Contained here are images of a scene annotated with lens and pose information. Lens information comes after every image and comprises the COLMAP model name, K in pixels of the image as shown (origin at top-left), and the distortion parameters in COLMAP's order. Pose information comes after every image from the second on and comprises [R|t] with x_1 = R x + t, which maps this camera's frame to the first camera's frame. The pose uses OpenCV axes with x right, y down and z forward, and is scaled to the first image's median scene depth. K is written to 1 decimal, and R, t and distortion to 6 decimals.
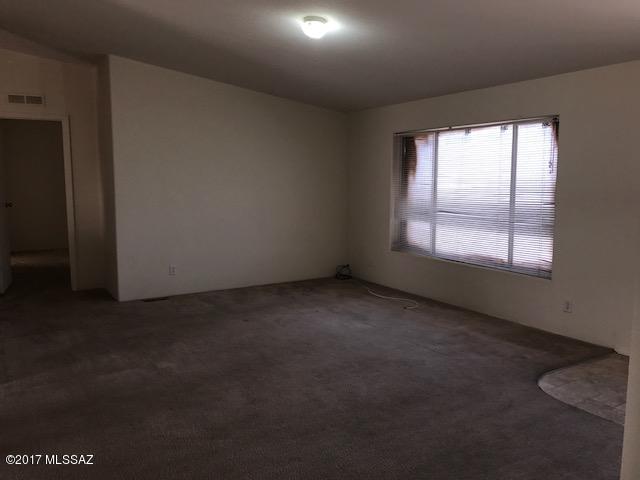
lens RADIAL K [[537.7, 0, 320.0], [0, 537.7, 240.0], [0, 0, 1]] dist [-0.001923, -0.002968]
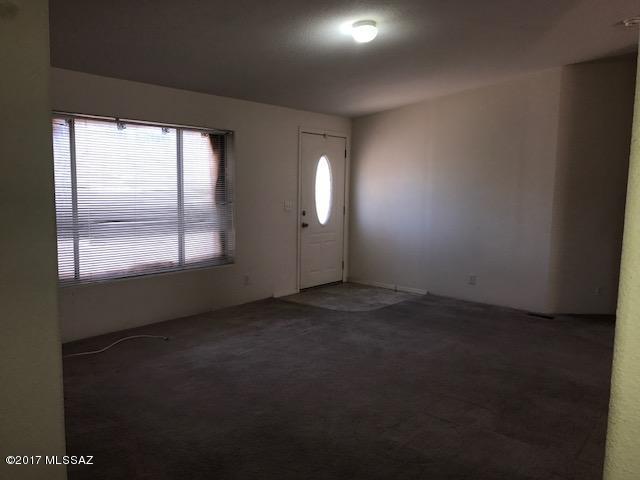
lens RADIAL K [[507.1, 0, 320.0], [0, 507.1, 240.0], [0, 0, 1]] dist [0.002755, 0.003130]
pose [[-0.313485, -0.117598, 0.942283, -0.619941], [0.087887, 0.984450, 0.152099, -0.119340], [-0.945517, 0.130495, -0.298275, 0.978806]]
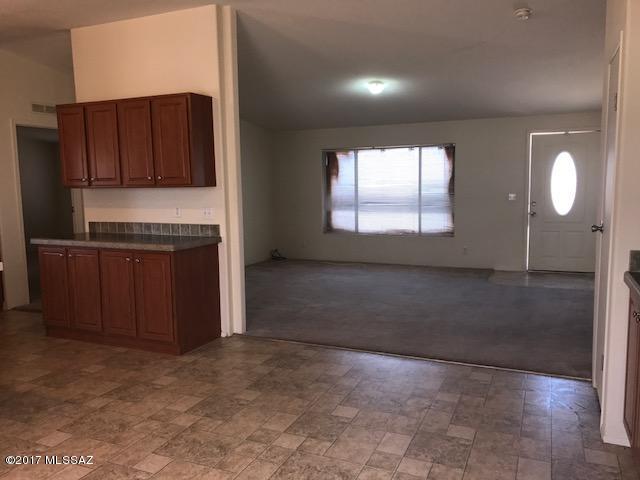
lens RADIAL K [[528.7, 0, 321.0], [0, 528.7, 224.9], [0, 0, 1]] dist [-0.005519, -0.007179]
pose [[0.819134, -0.057228, 0.570740, -0.762935], [0.081347, 0.996544, -0.016826, 0.024304], [-0.567805, 0.060211, 0.820958, -0.136776]]
